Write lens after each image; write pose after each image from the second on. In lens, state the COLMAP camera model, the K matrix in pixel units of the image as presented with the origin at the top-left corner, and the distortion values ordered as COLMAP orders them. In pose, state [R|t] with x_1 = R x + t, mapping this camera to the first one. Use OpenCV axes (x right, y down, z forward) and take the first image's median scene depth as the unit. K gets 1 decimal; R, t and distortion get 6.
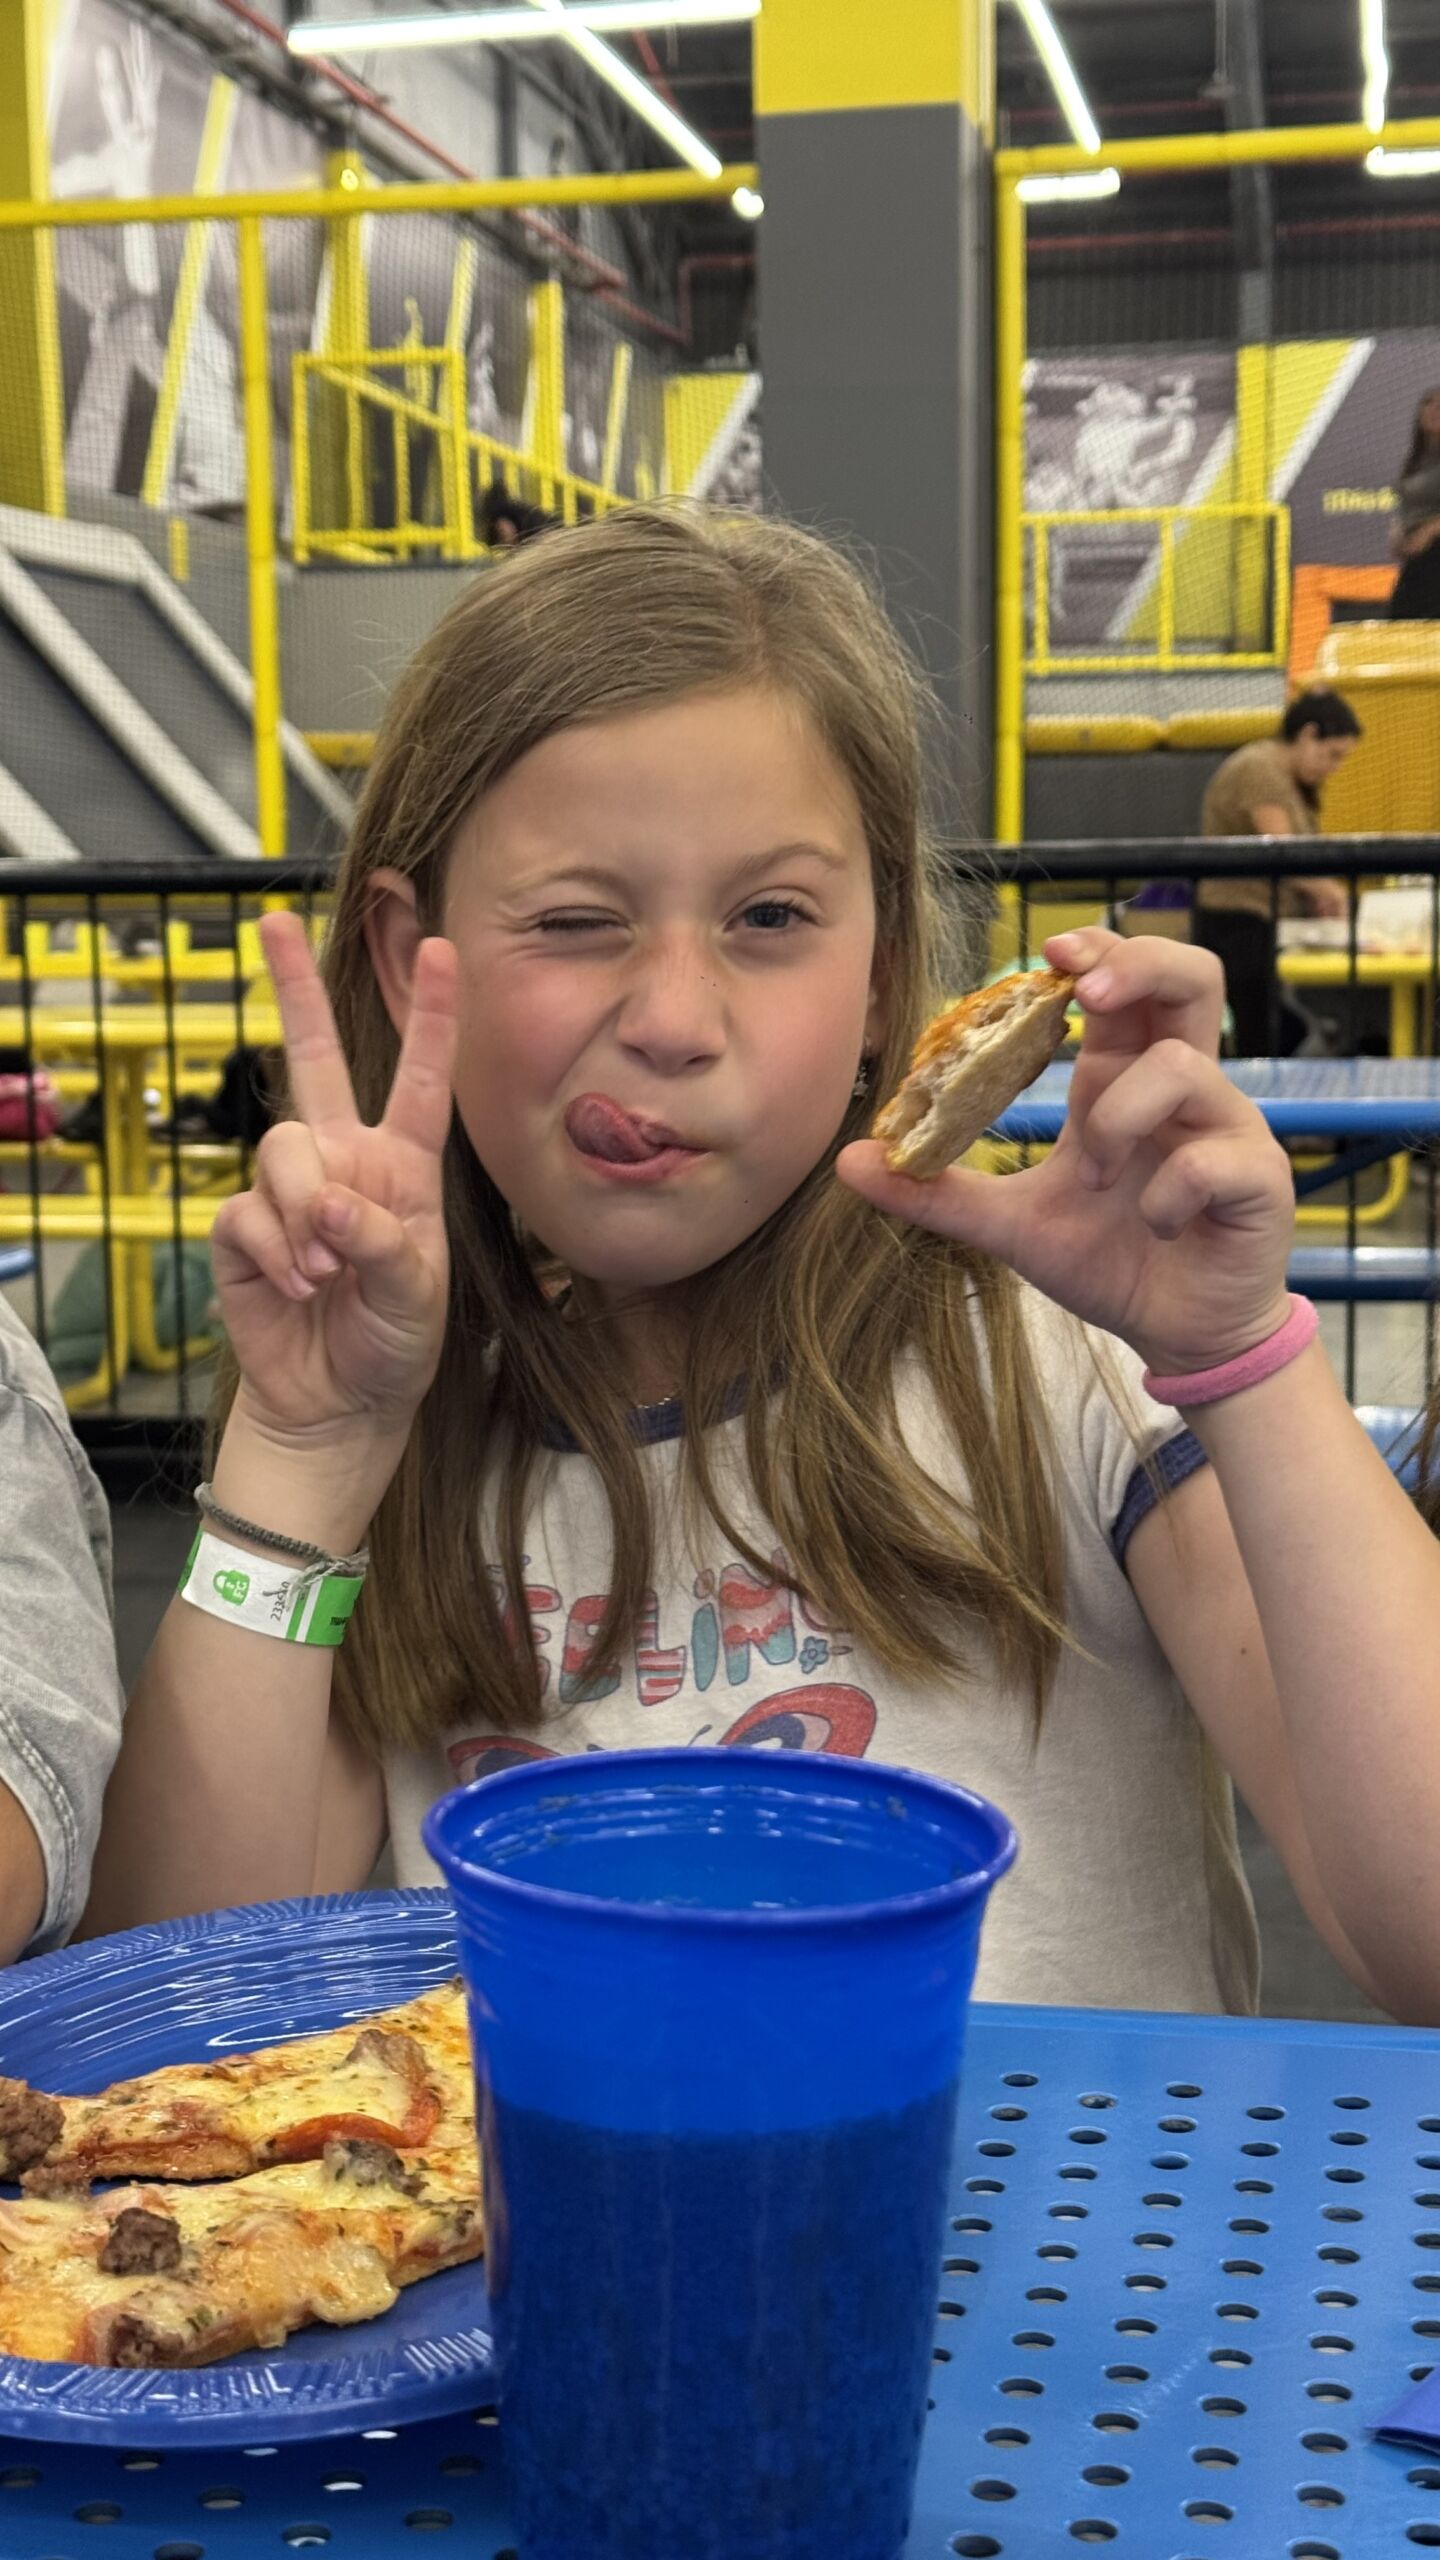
lens RADIAL K [[3558.7, 0, 720.0], [0, 3558.7, 1280.0], [0, 0, 1]] dist [0.099245, -0.019327]
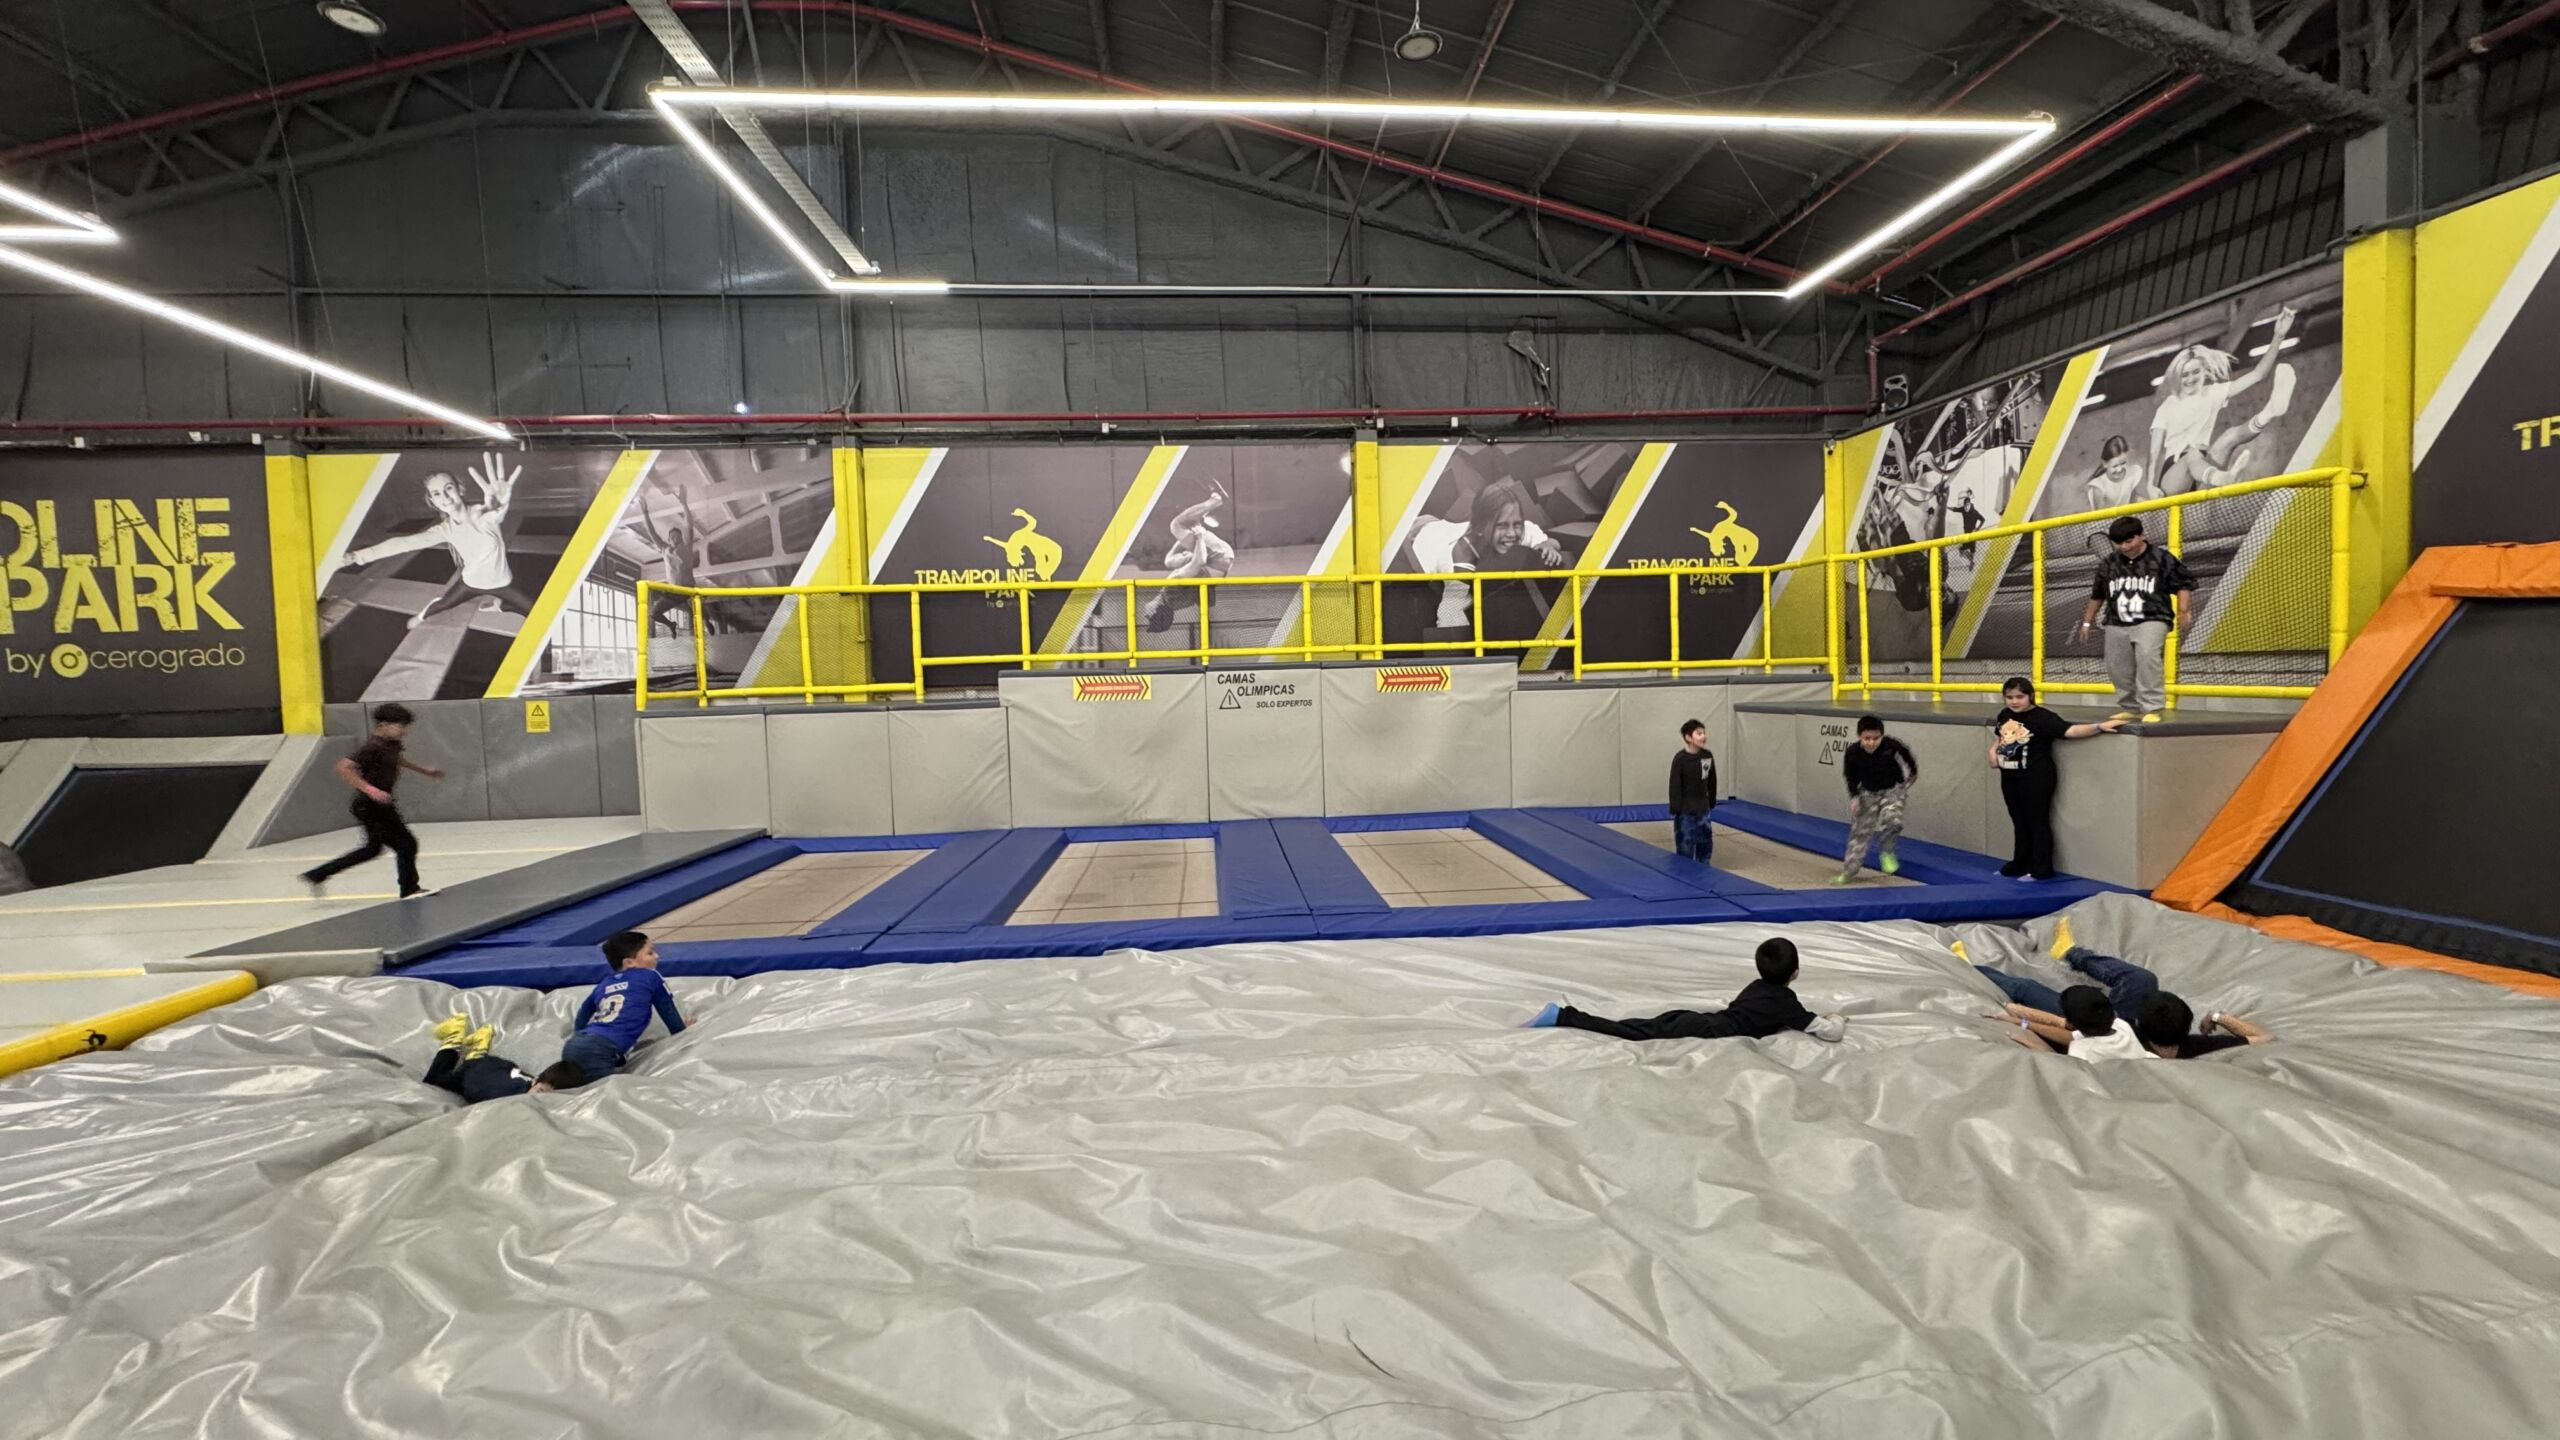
lens RADIAL K [[983.6, 0, 1280.0], [0, 983.6, 720.0], [0, 0, 1]] dist [-0.019019, 0.000021]
pose [[0.275781, 0.054485, -0.959675, 0.267818], [-0.089635, 0.995500, 0.030760, -0.152911], [0.957032, 0.077537, 0.279424, 0.745818]]
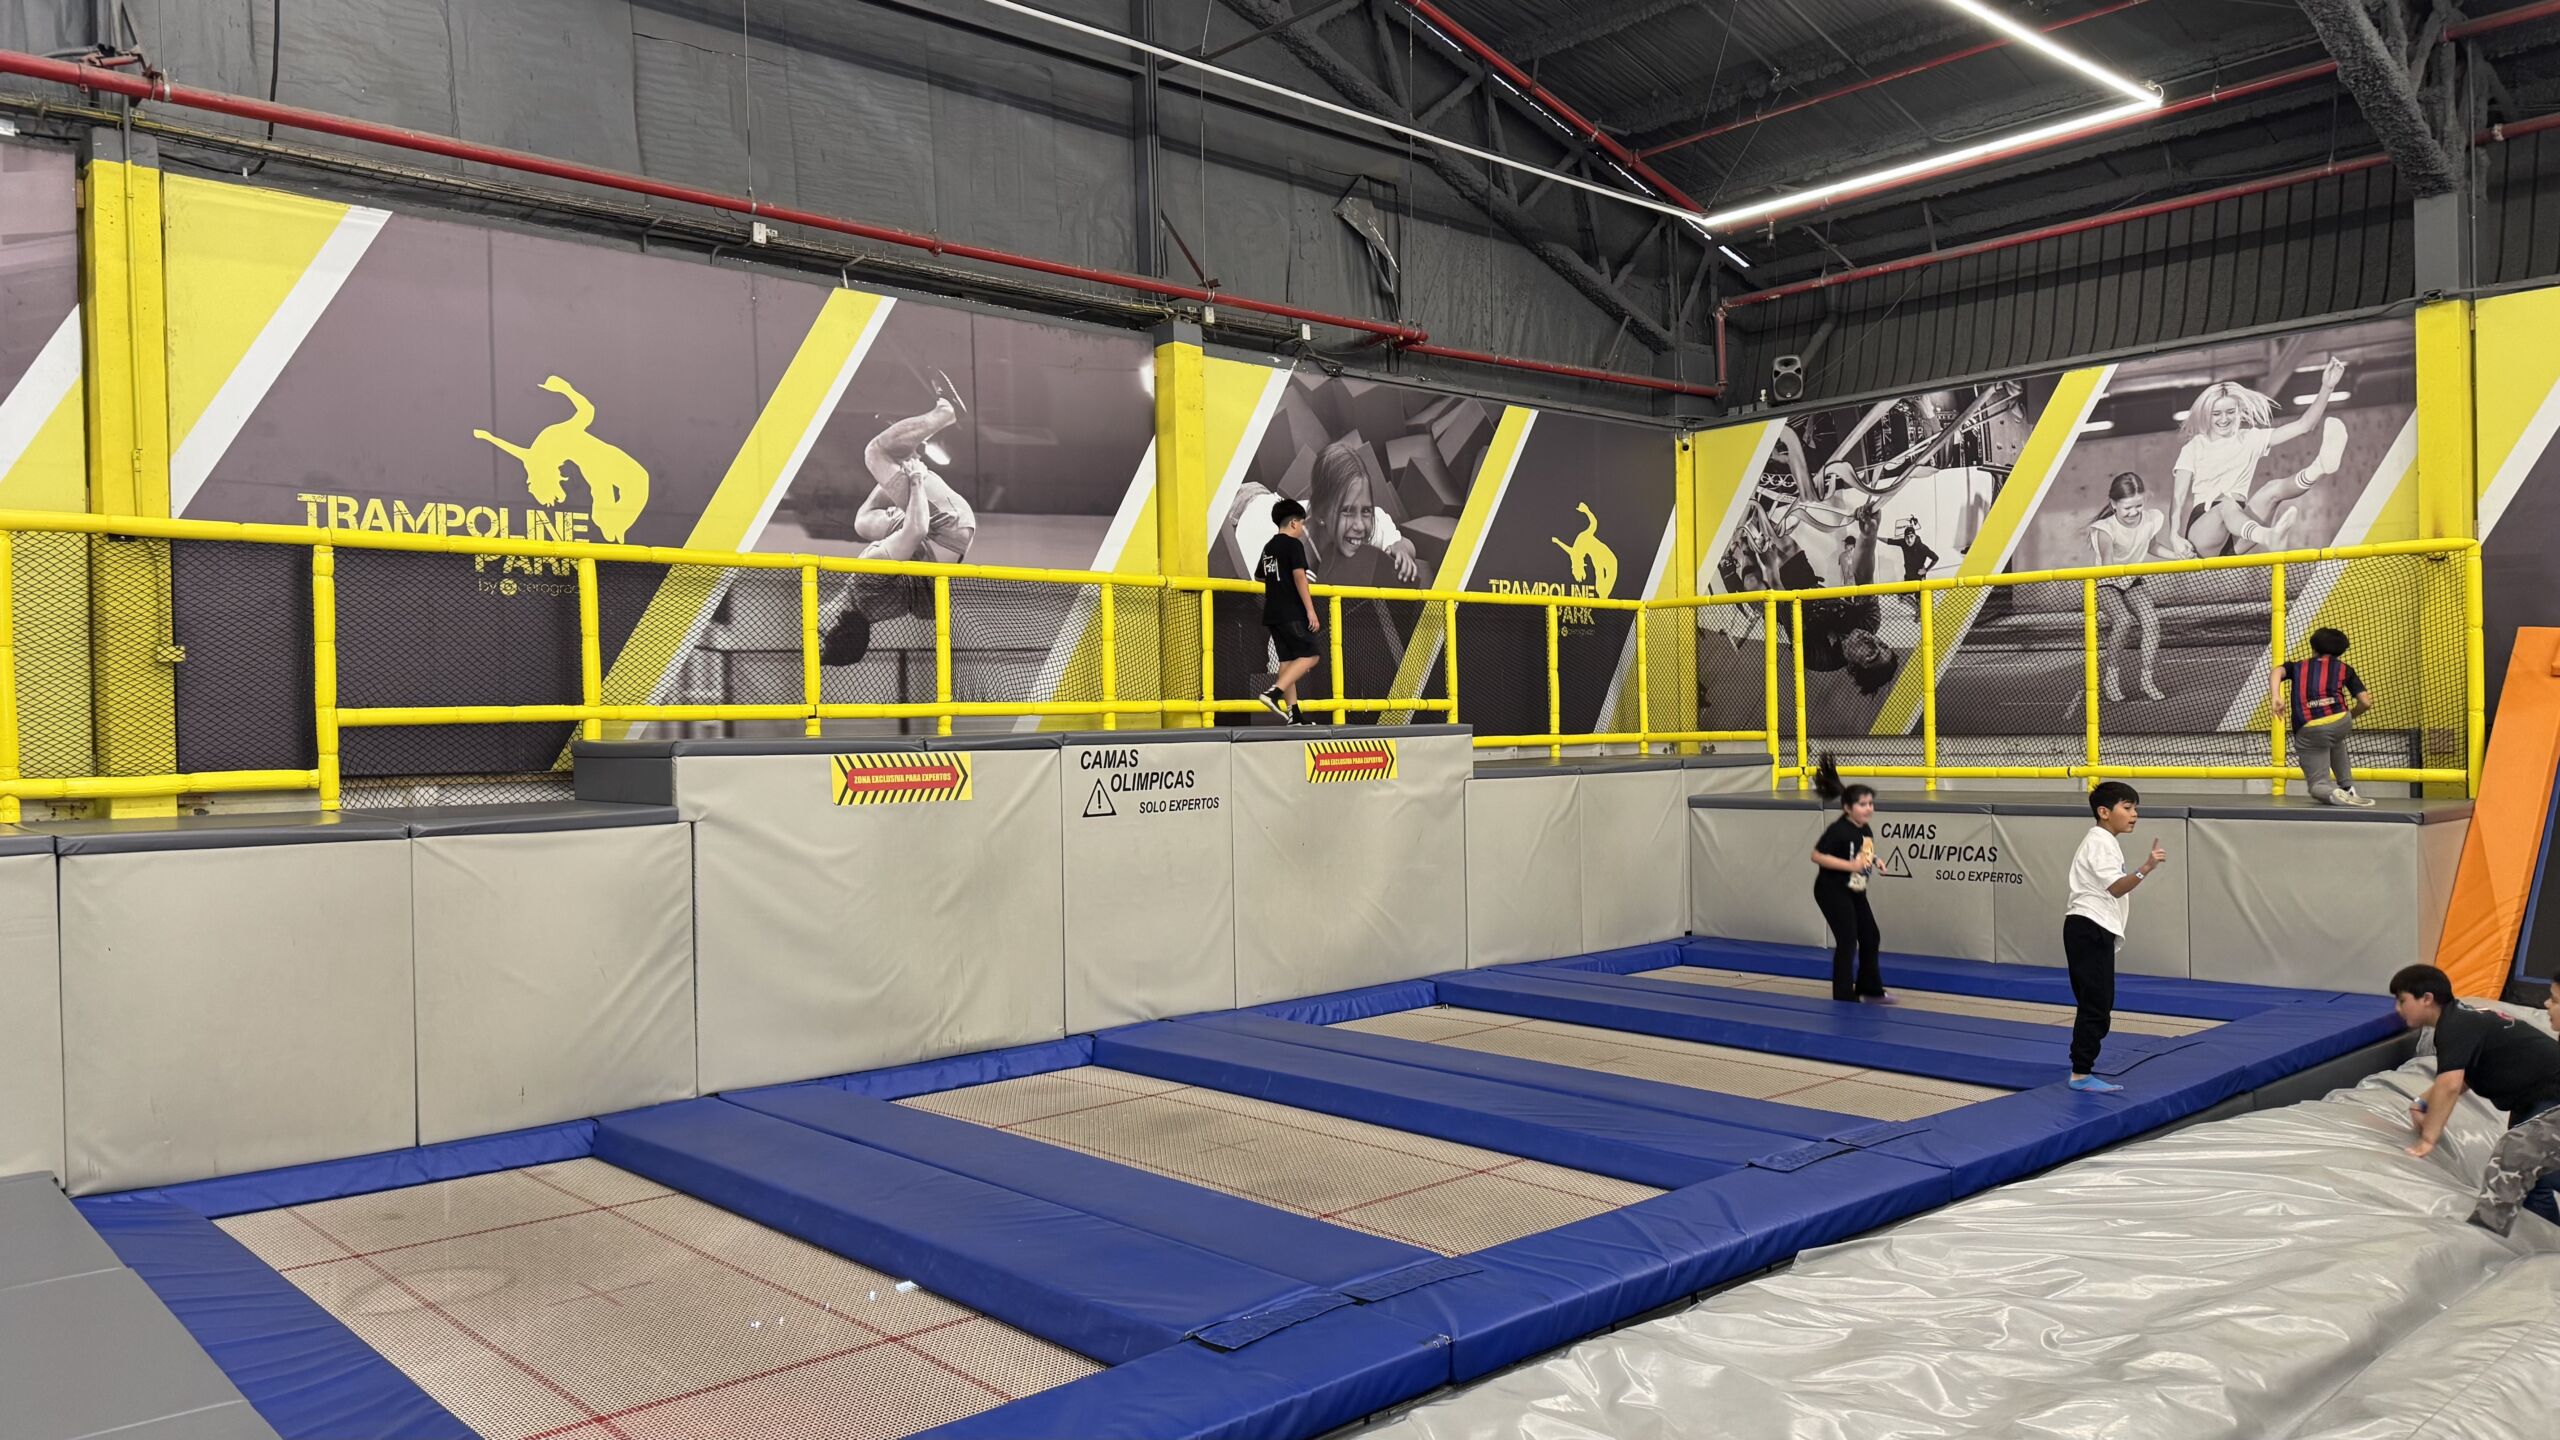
lens RADIAL K [[1776.1, 0, 1287.0], [0, 1776.1, 741.0], [0, 0, 1]] dist [0.131696, -0.196069]
pose [[0.808460, 0.005499, -0.588525, 0.171986], [-0.063501, 0.994934, -0.077935, -0.137823], [0.585115, 0.100379, 0.804714, 0.604338]]
